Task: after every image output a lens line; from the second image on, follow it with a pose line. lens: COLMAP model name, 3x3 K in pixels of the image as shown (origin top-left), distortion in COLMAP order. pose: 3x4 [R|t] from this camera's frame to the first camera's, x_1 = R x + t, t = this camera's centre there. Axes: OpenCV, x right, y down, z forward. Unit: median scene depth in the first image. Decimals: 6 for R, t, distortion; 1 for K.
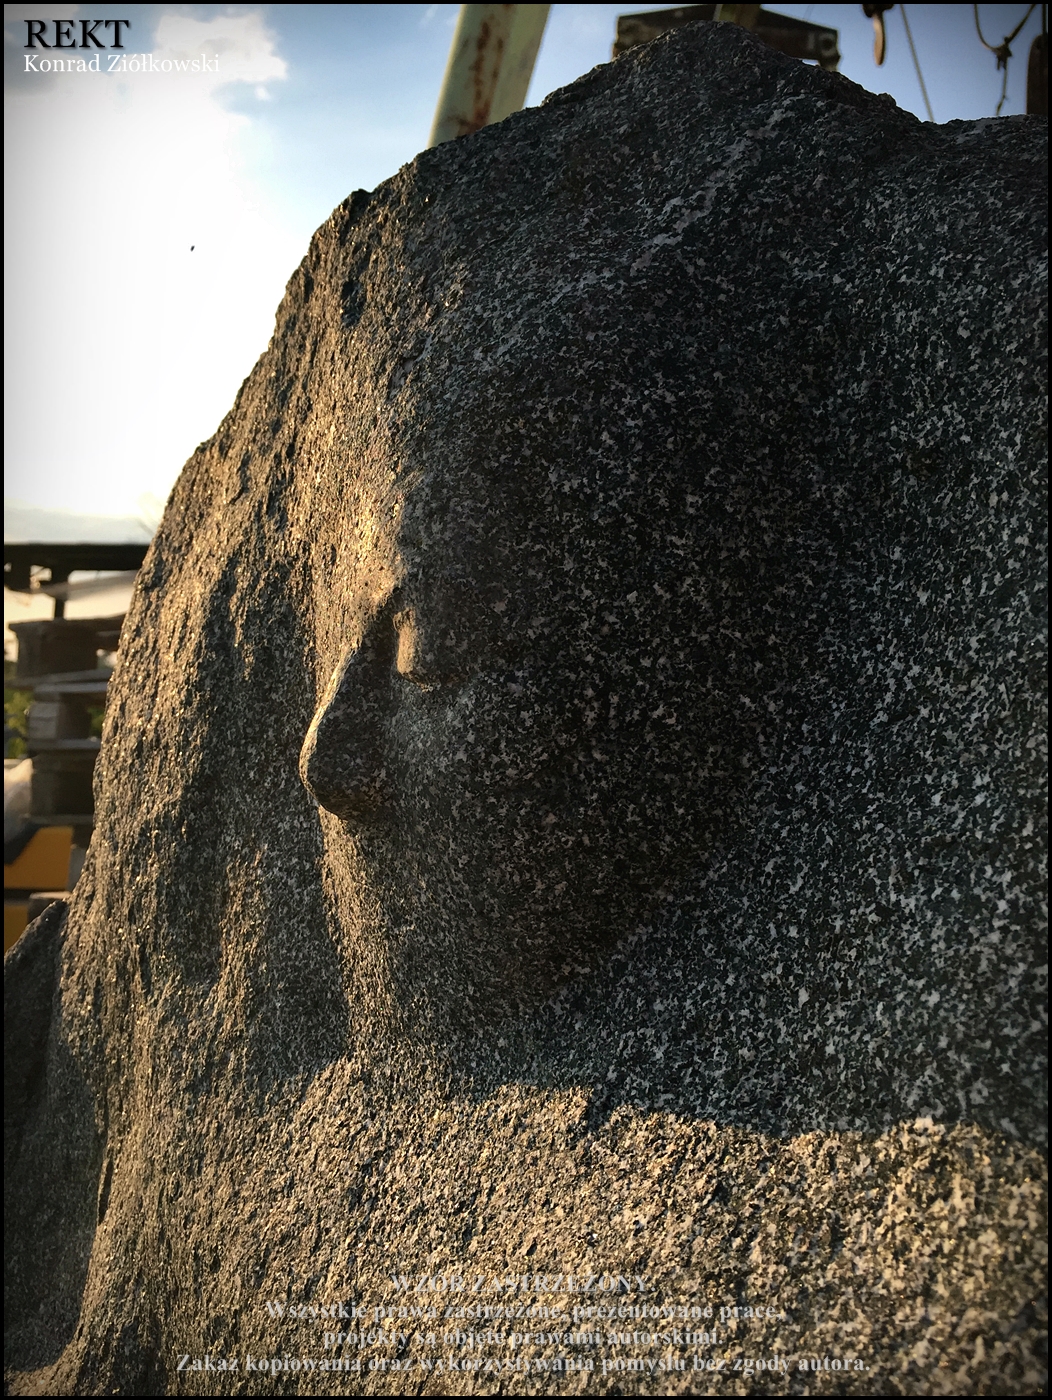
lens RADIAL K [[1312.5, 0, 529.8], [0, 1312.5, 695.9], [0, 0, 1]] dist [0.040842, -0.029566]
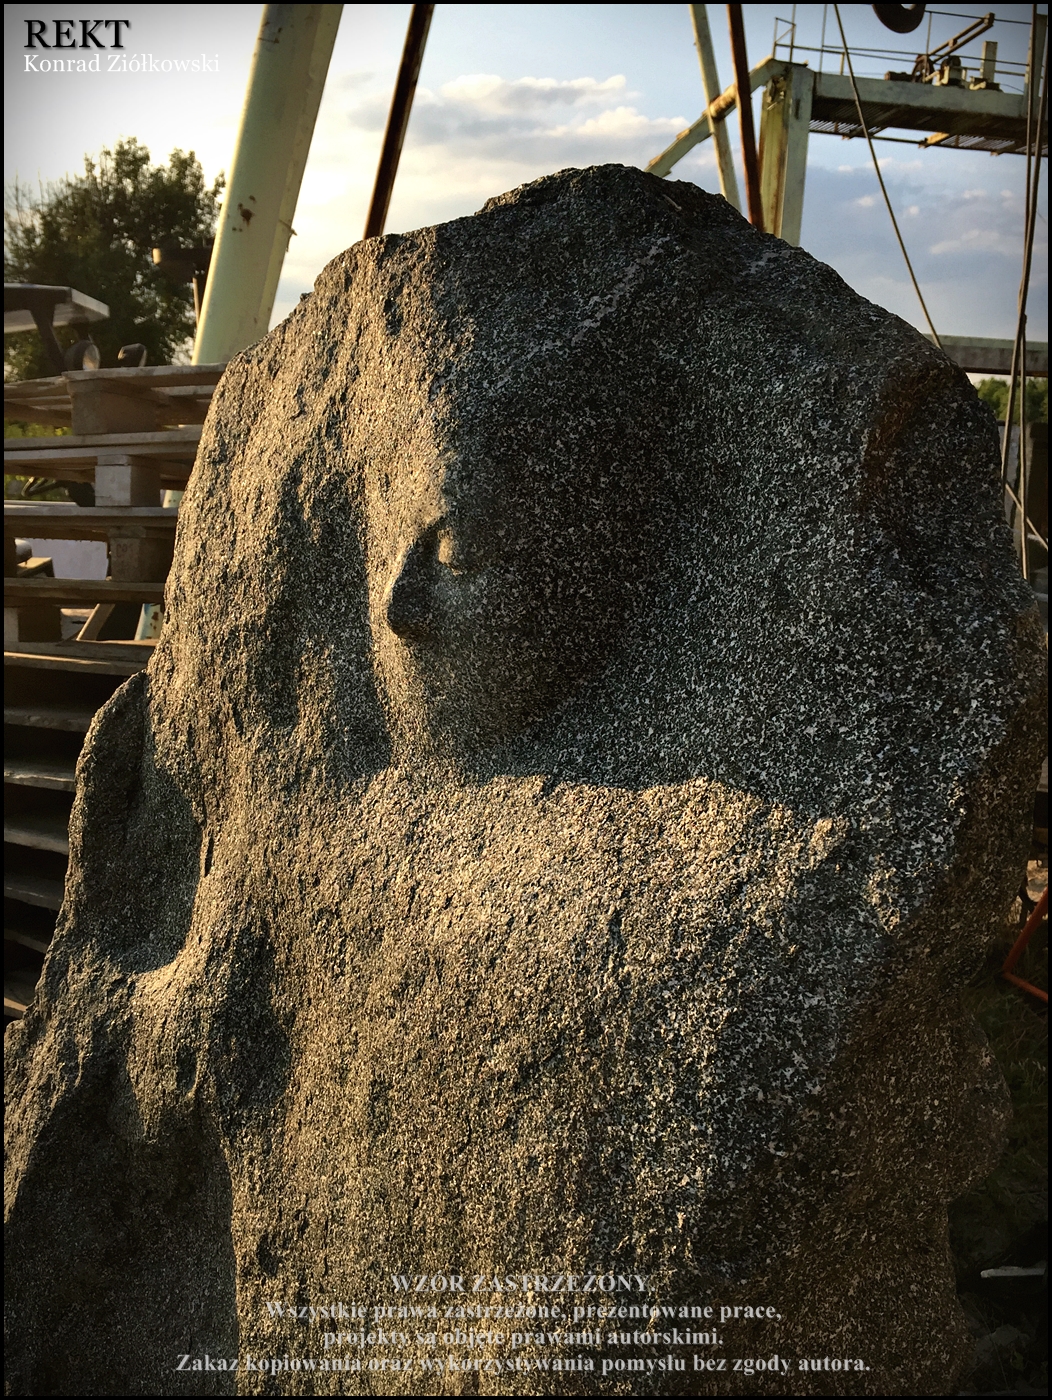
lens RADIAL K [[1312.5, 0, 523.2], [0, 1312.5, 699.2], [0, 0, 1]] dist [0.040842, -0.029566]
pose [[0.994290, -0.001931, 0.106692, -0.185523], [-0.018439, 0.981688, 0.189603, -0.183423], [-0.105105, -0.190488, 0.976047, -0.862435]]
